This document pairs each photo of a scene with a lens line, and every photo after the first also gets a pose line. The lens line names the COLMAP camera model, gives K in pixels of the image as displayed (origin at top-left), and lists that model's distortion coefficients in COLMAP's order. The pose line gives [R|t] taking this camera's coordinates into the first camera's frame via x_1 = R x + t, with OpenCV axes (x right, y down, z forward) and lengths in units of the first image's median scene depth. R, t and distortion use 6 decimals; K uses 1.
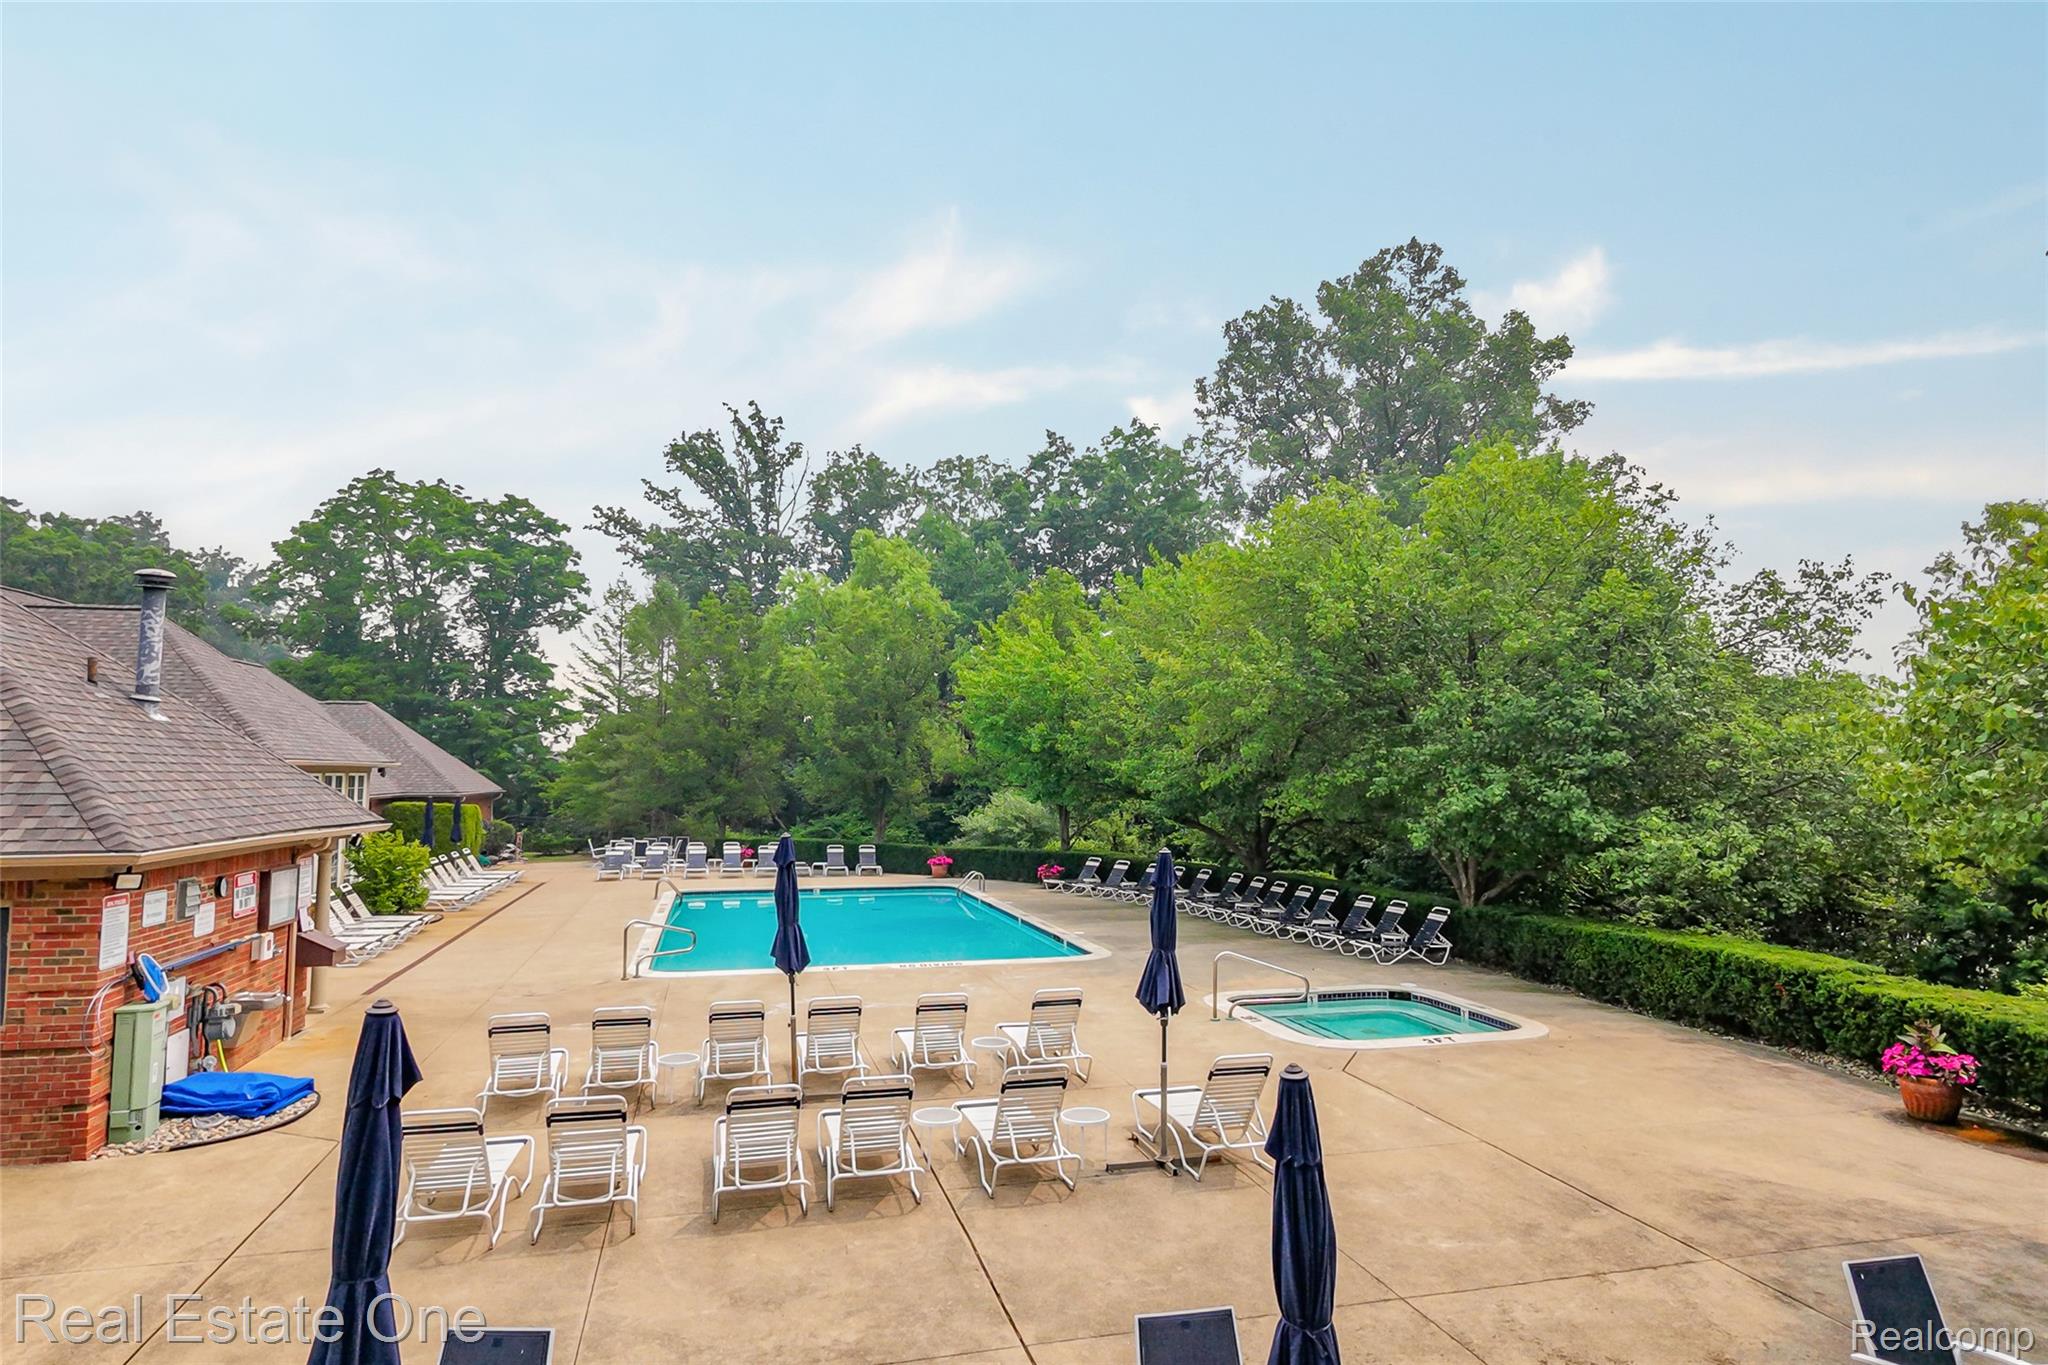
lens RADIAL K [[1153.8, 0, 1020.9], [0, 1153.8, 680.4], [0, 0, 1]] dist [0.005670, -0.000008]
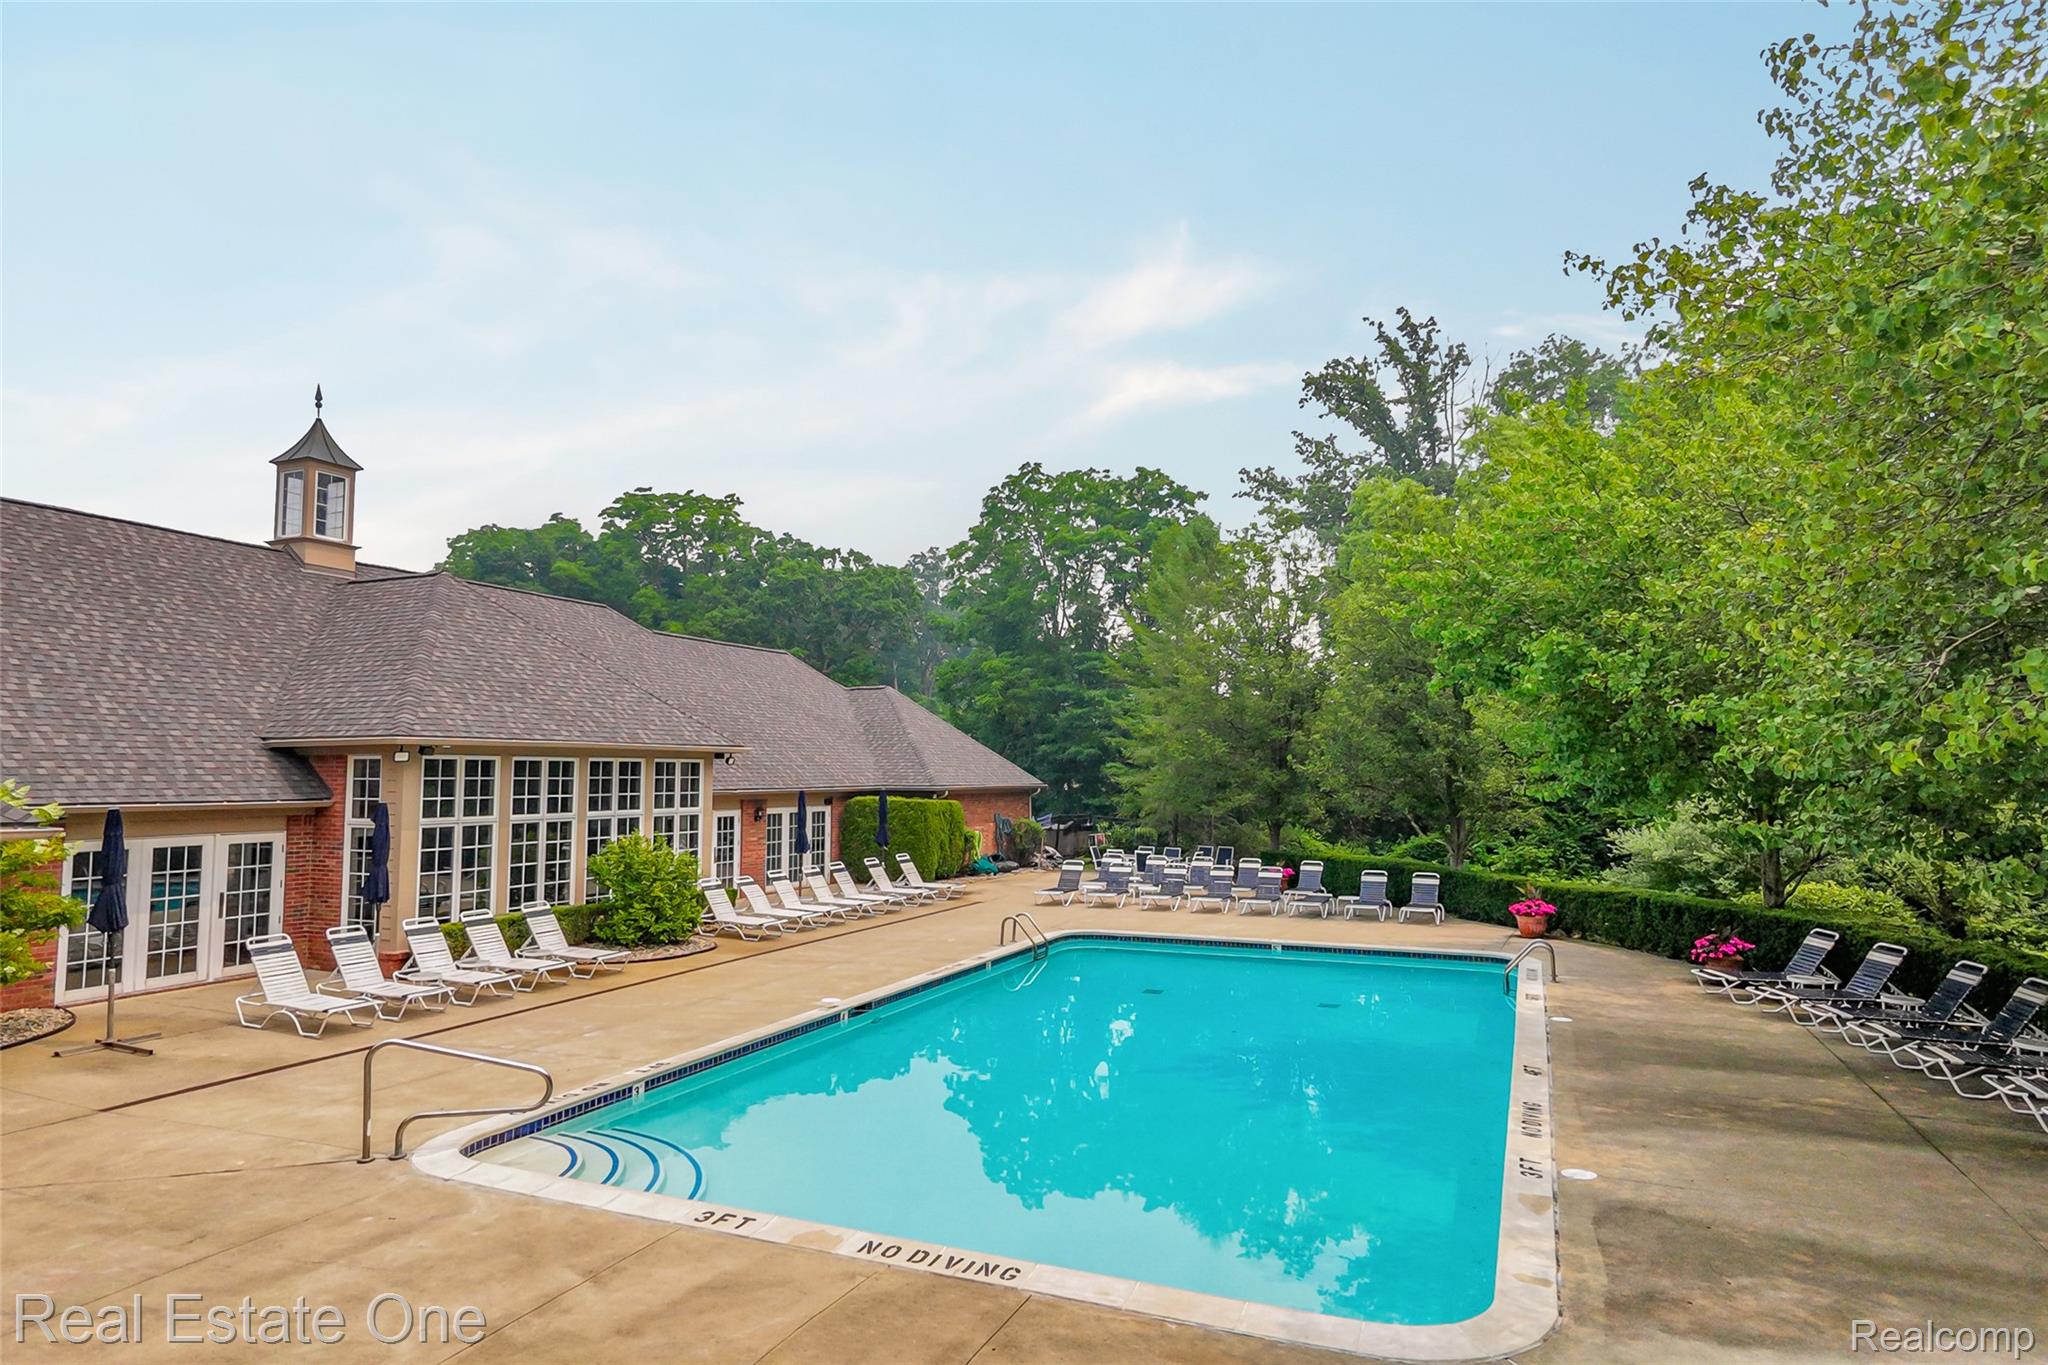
lens RADIAL K [[1153.8, 0, 1027.1], [0, 1153.8, 672.7], [0, 0, 1]] dist [0.005670, -0.000008]
pose [[0.785845, -0.054914, -0.615980, 0.047797], [0.052756, 0.998372, -0.021700, 0.018801], [0.616169, -0.015444, 0.787463, 0.194837]]
